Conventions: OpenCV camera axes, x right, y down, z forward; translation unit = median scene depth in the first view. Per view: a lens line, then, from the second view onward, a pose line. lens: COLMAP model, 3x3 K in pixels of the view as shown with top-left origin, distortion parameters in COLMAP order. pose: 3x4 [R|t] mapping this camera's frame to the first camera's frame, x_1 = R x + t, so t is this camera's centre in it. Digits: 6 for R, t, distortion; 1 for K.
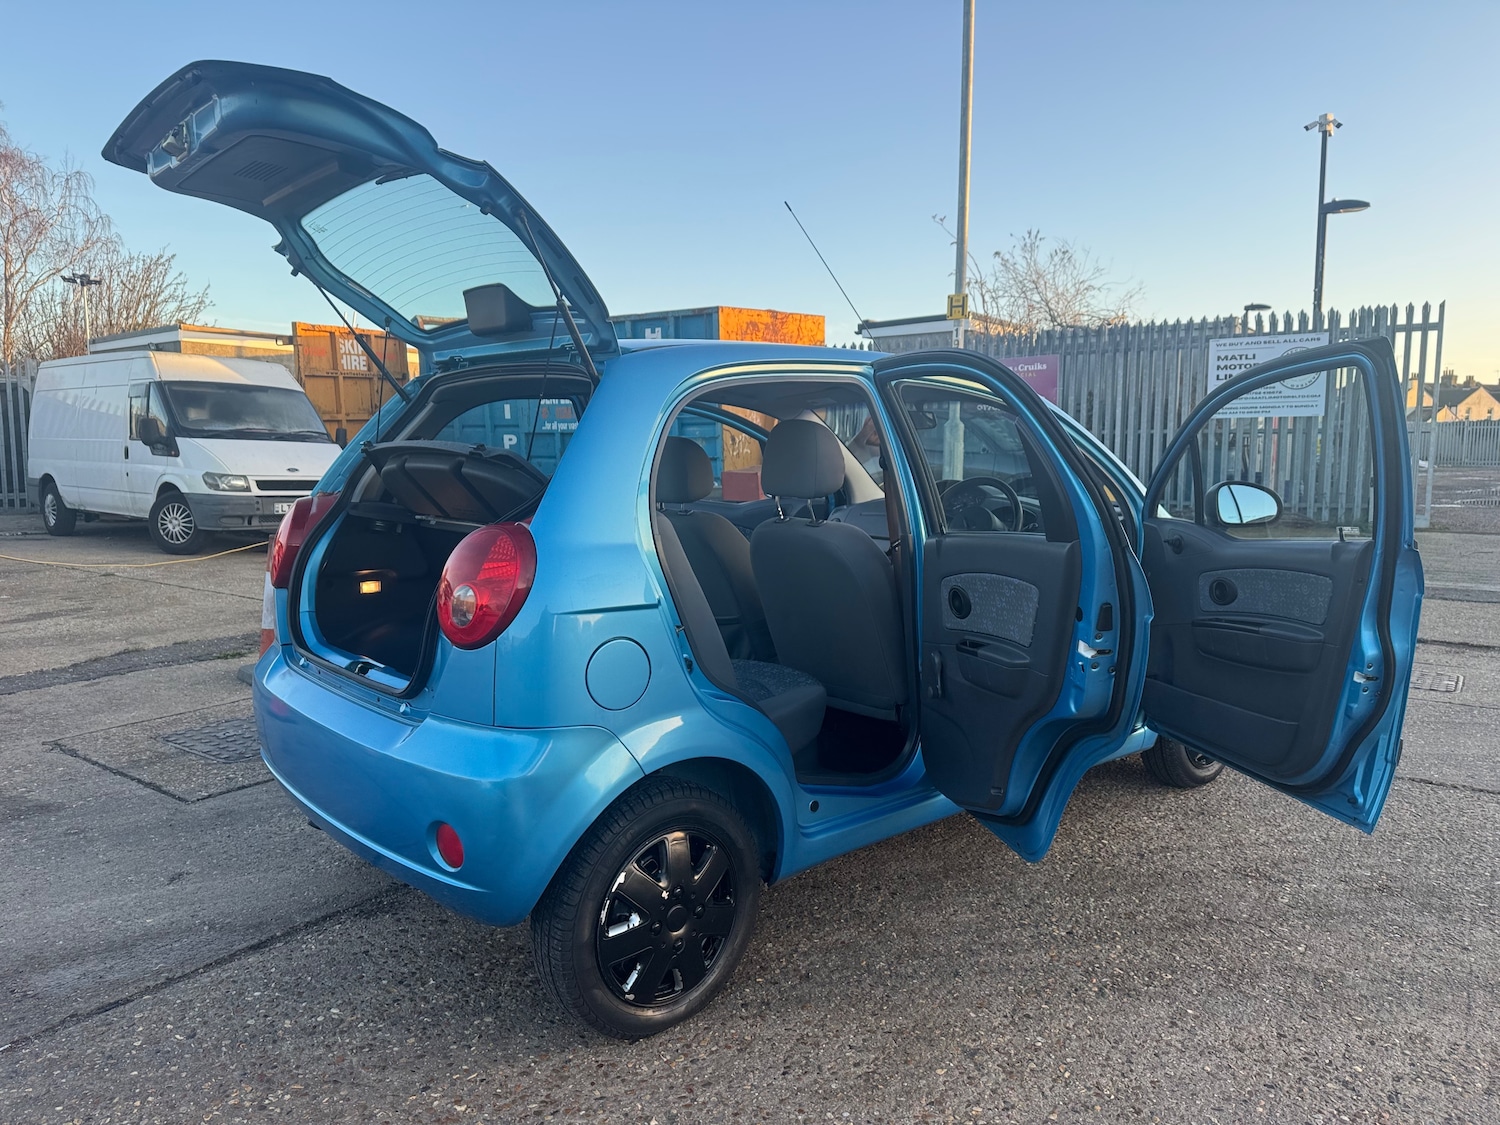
lens RADIAL K [[1060.0, 0, 773.7], [0, 1060.0, 566.9], [0, 0, 1]] dist [0.000482, -0.007166]
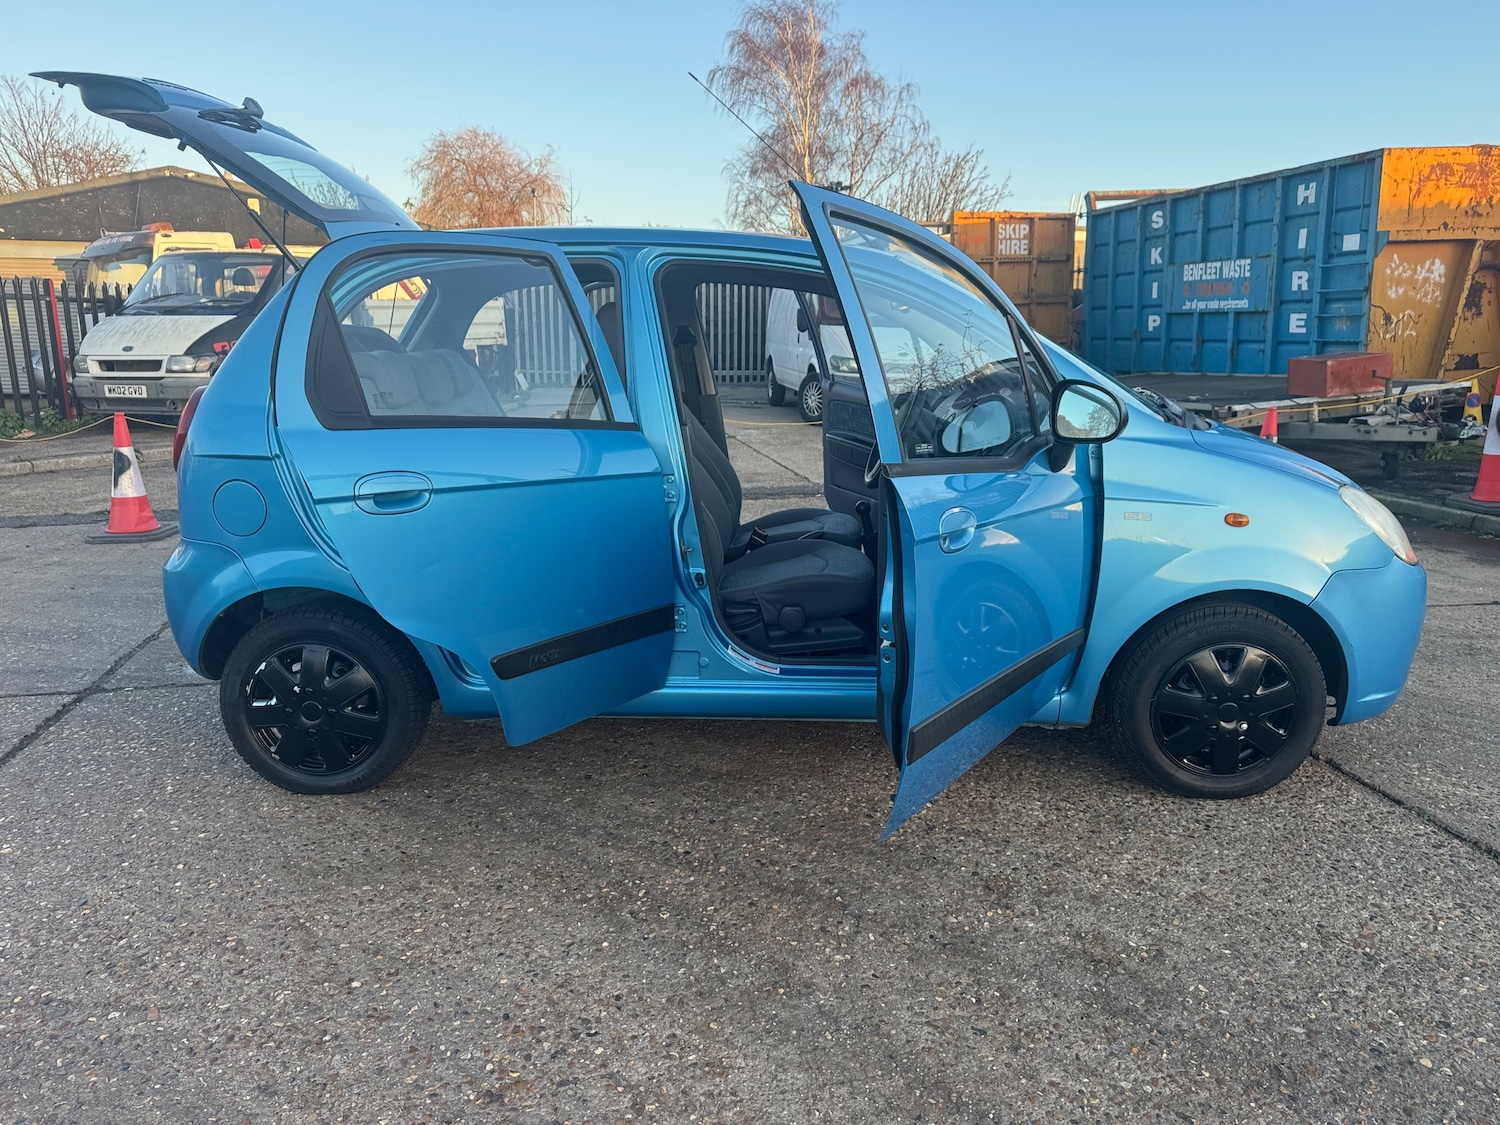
lens RADIAL K [[1065.6, 0, 750.0], [0, 1065.6, 562.5], [0, 0, 1]] dist [0.019991, -0.021851]
pose [[0.724569, 0.141145, -0.674594, 0.354174], [-0.071222, 0.988899, 0.130409, -0.016008], [0.685512, -0.046444, 0.726578, 0.135117]]
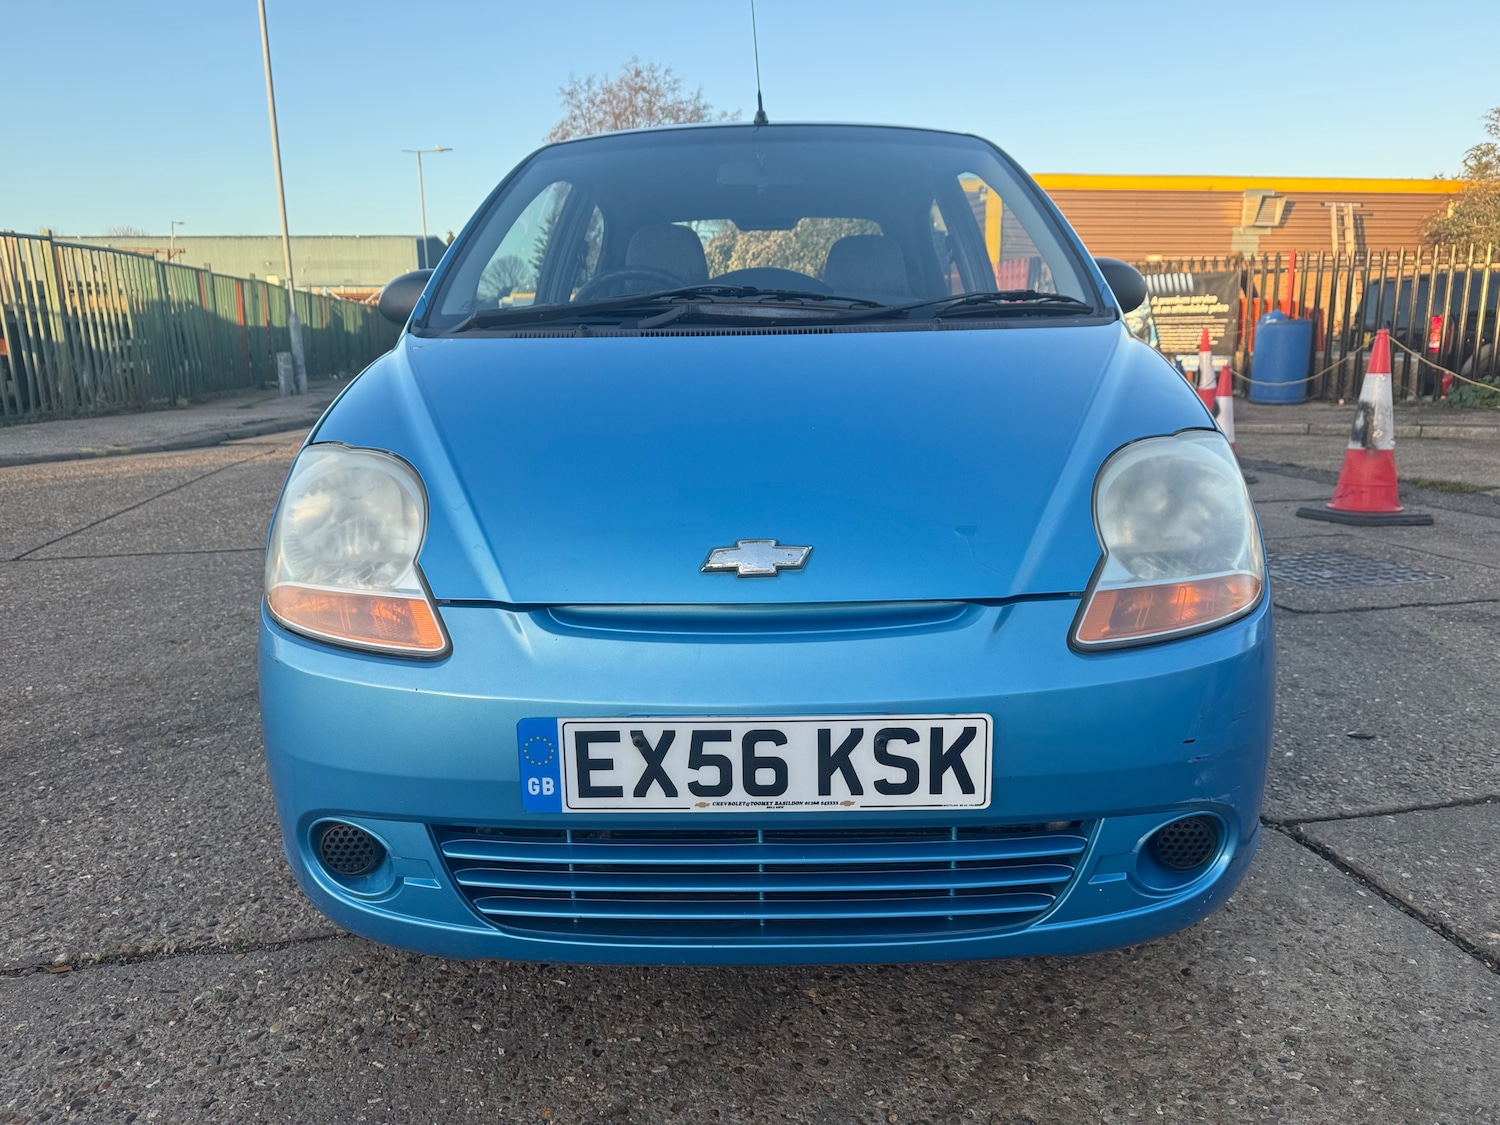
lens RADIAL K [[1050.1, 0, 756.4], [0, 1050.1, 561.4], [0, 0, 1]] dist [0.003444, -0.003007]
pose [[-0.684257, 0.156802, -0.712184, 0.361470], [-0.067874, 0.958676, 0.276285, -0.052613], [0.726076, 0.237389, -0.645337, 0.804271]]
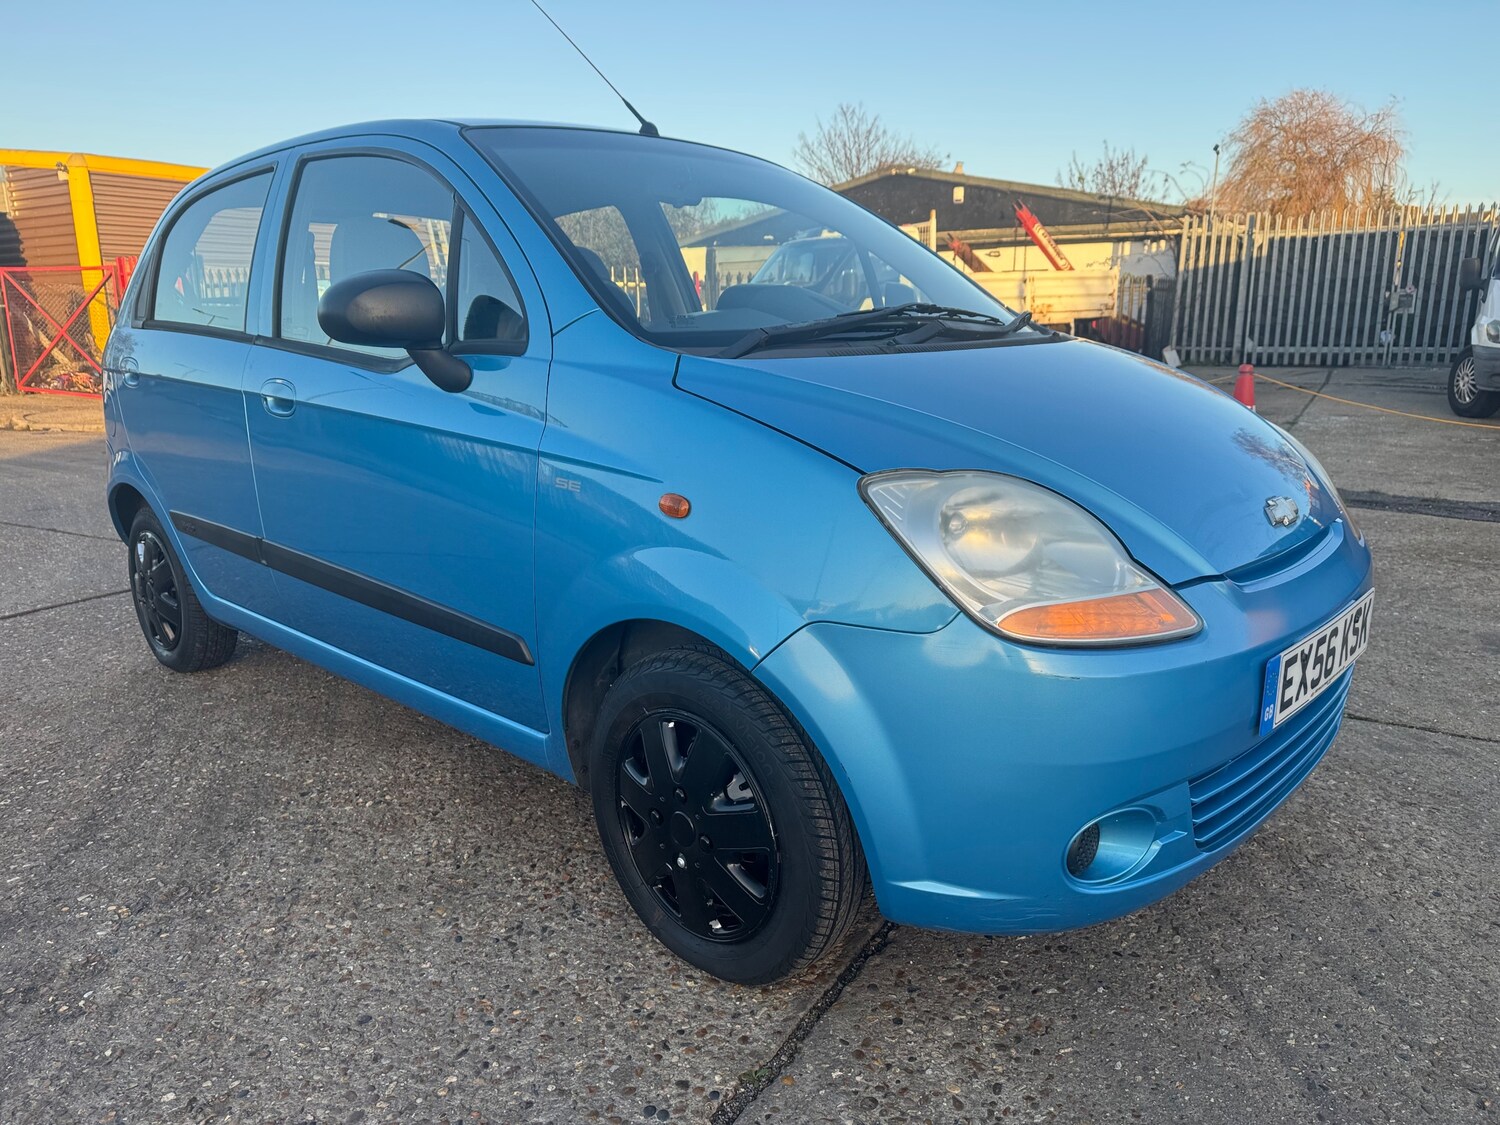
lens RADIAL K [[1054.3, 0, 742.8], [0, 1054.3, 563.9], [0, 0, 1]] dist [0.002848, -0.007868]
pose [[0.078788, 0.214752, -0.973485, 0.463923], [-0.090133, 0.974056, 0.207583, -0.032094], [0.992808, 0.071388, 0.096101, 0.548562]]
